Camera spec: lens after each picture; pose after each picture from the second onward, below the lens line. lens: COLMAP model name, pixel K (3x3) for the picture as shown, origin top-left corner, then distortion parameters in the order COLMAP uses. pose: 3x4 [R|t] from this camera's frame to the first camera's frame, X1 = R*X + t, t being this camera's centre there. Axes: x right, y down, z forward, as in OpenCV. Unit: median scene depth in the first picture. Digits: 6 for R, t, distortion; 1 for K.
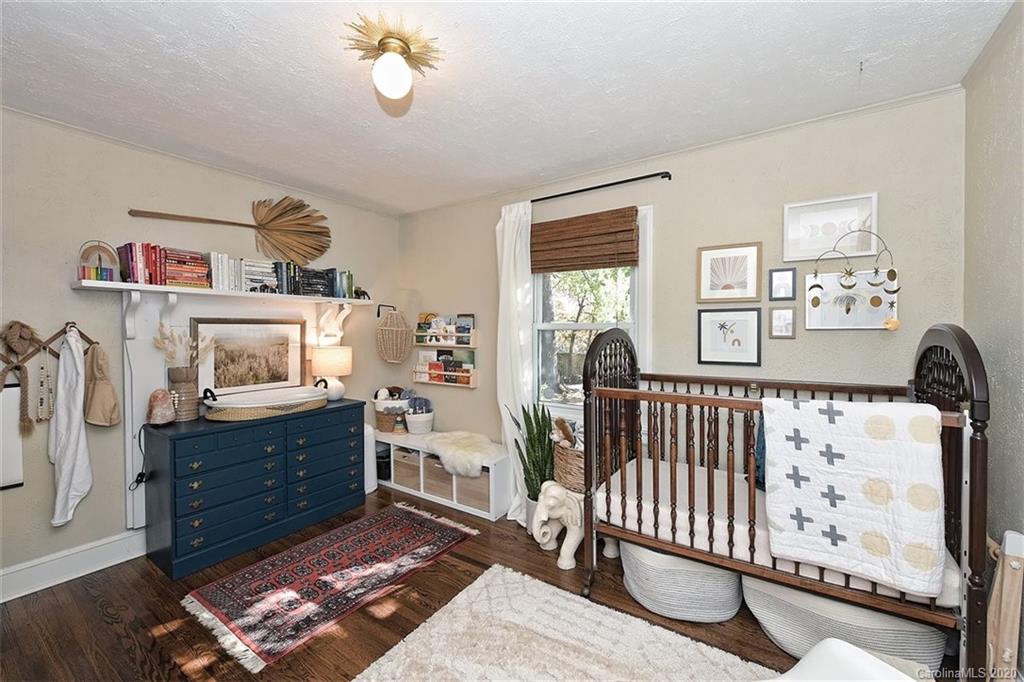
lens RADIAL K [[417.0, 0, 511.3], [0, 417.0, 337.1], [0, 0, 1]] dist [-0.001967, -0.000836]
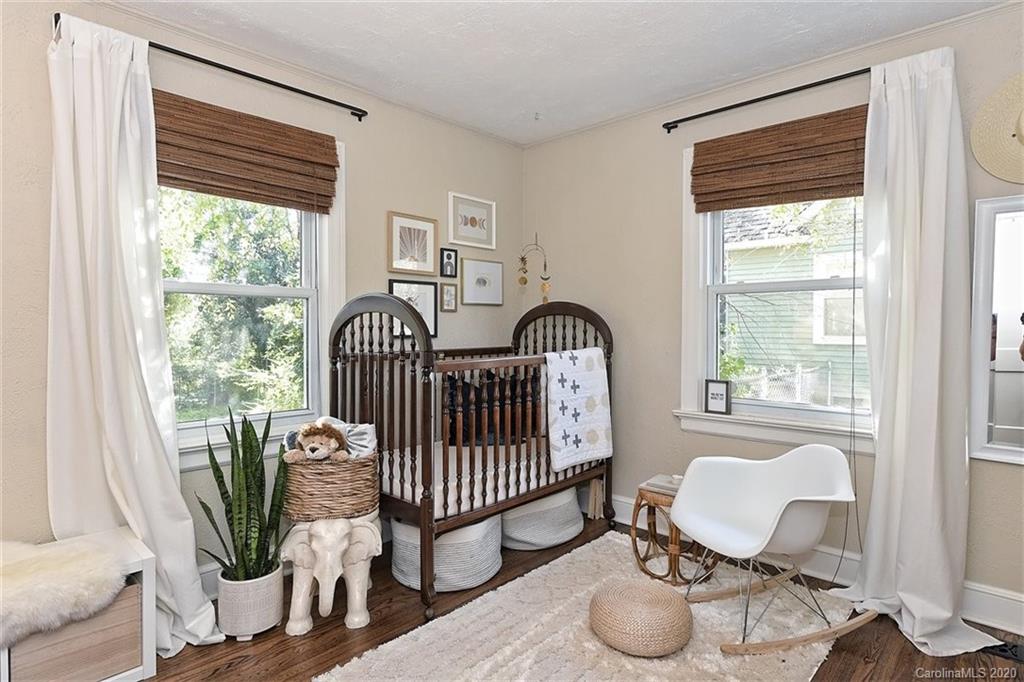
lens RADIAL K [[557.0, 0, 512.3], [0, 557.0, 337.0], [0, 0, 1]] dist [-0.001736, -0.000304]
pose [[0.145618, -0.017524, 0.989186, -0.689764], [0.011650, 0.999804, 0.015997, 0.042572], [-0.989272, 0.009195, 0.145793, 0.536846]]
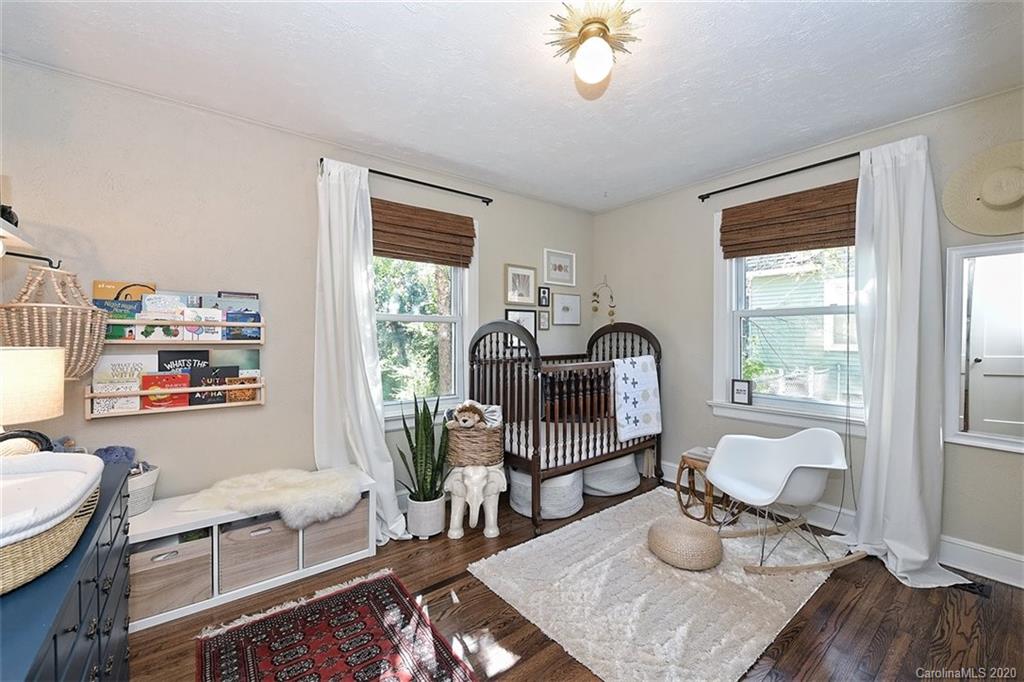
lens RADIAL K [[417.0, 0, 511.3], [0, 417.0, 337.1], [0, 0, 1]] dist [-0.001967, -0.000836]
pose [[0.295470, -0.003733, 0.955345, -0.814573], [0.012493, 0.999922, 0.000043, 0.025487], [-0.955270, 0.011923, 0.295494, 0.558404]]
